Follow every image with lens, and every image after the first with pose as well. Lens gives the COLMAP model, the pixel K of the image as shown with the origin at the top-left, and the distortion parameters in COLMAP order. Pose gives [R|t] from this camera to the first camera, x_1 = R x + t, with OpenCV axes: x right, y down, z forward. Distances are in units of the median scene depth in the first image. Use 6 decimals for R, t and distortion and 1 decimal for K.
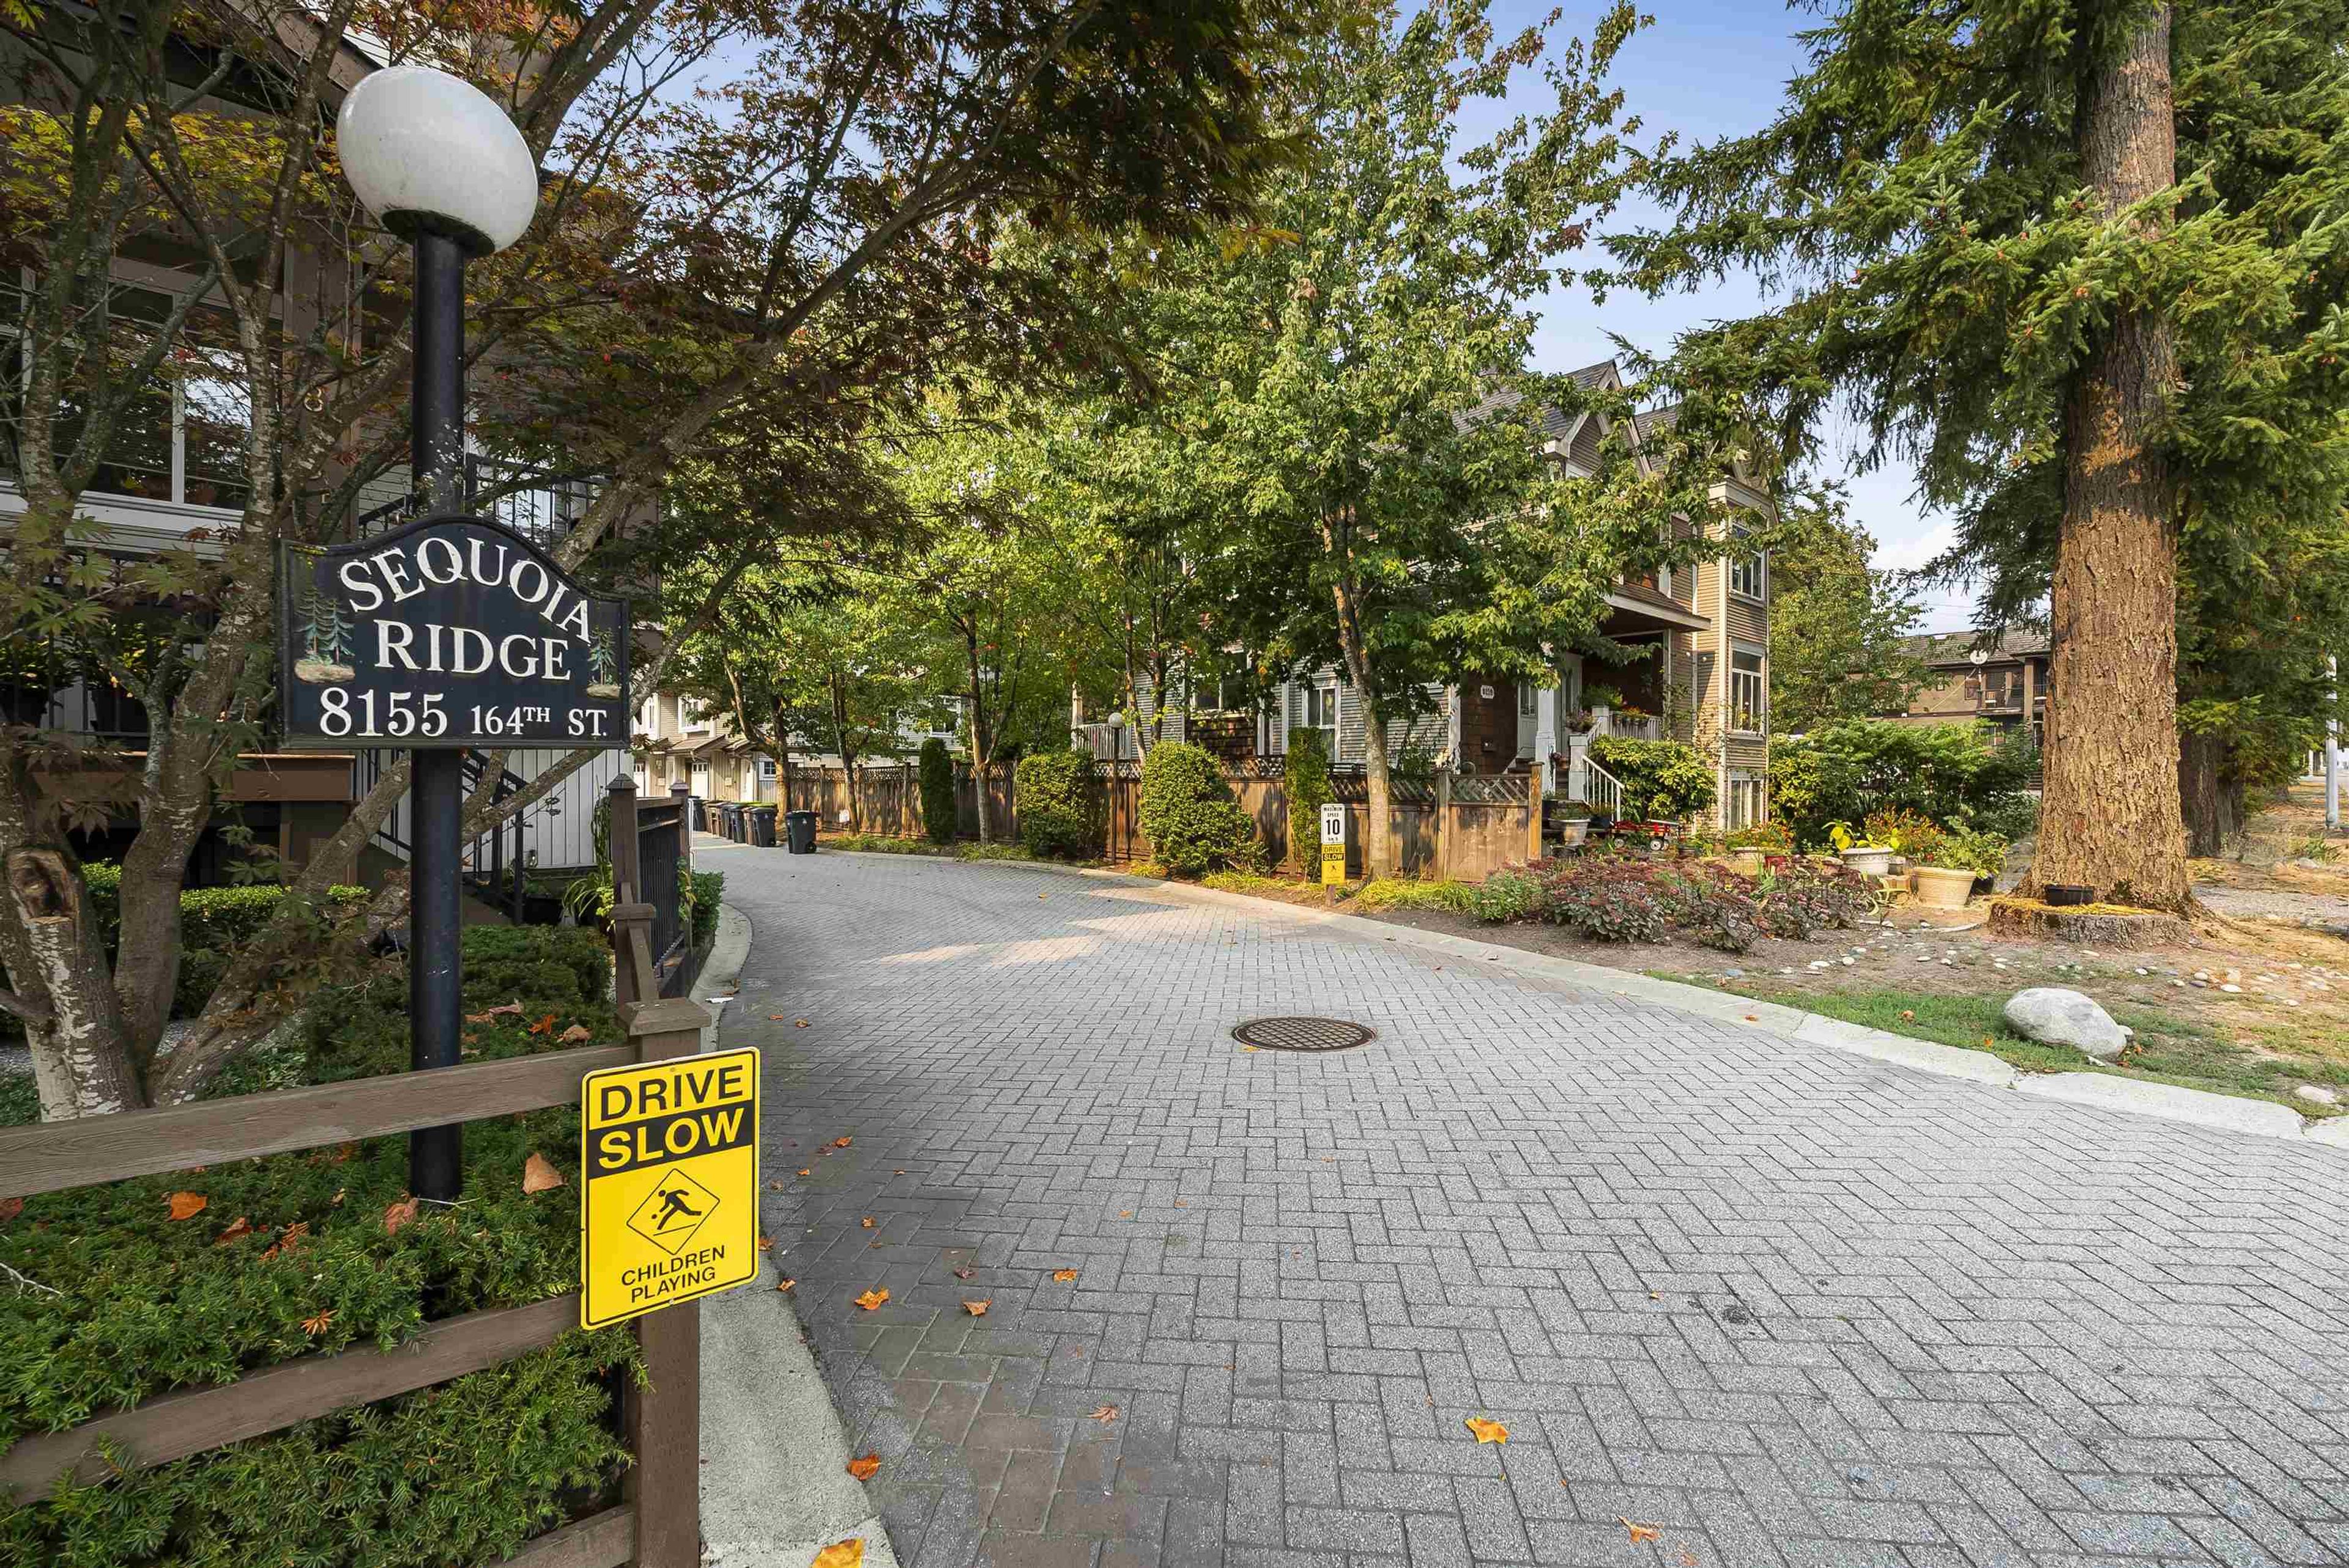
lens RADIAL K [[1054.7, 0, 1178.2], [0, 1054.7, 787.4], [0, 0, 1]] dist [-0.000603, 0.000313]
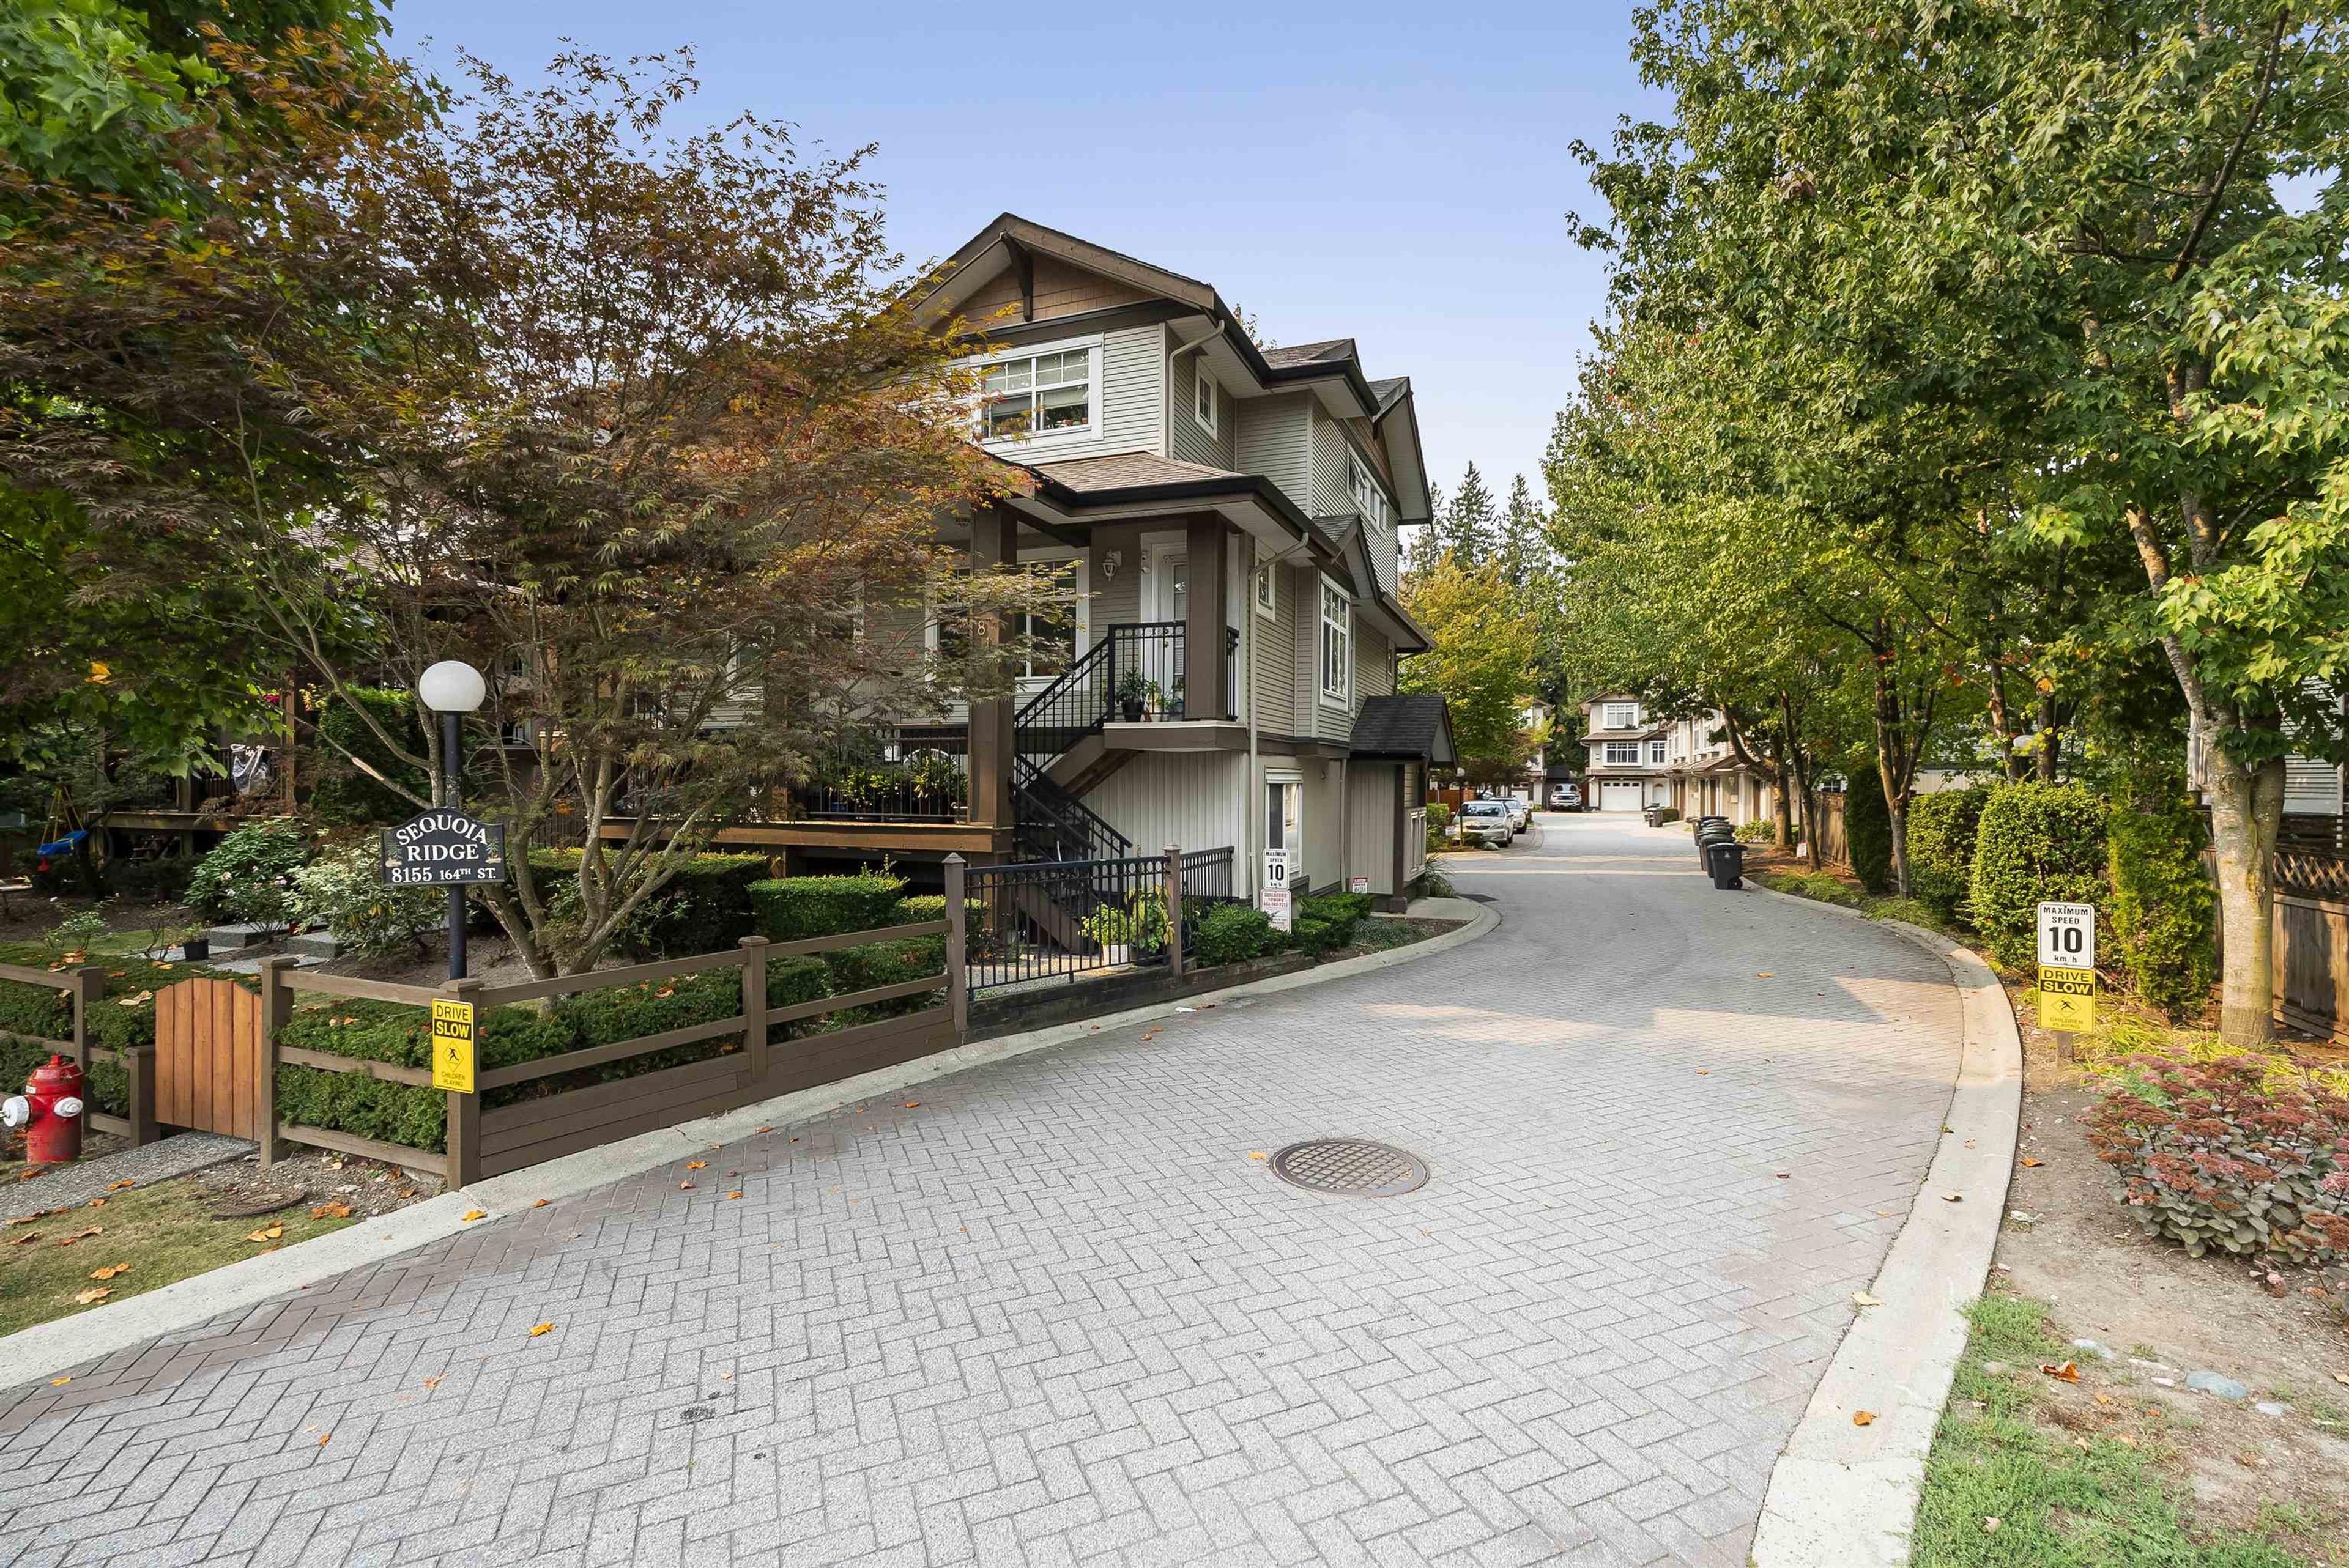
lens RADIAL K [[1054.7, 0, 1178.2], [0, 1054.7, 787.4], [0, 0, 1]] dist [-0.000603, 0.000313]
pose [[0.436387, 0.006759, -0.899734, 2.709144], [-0.003277, 0.999977, 0.005923, -0.310095], [0.899753, 0.000363, 0.436399, 1.443728]]
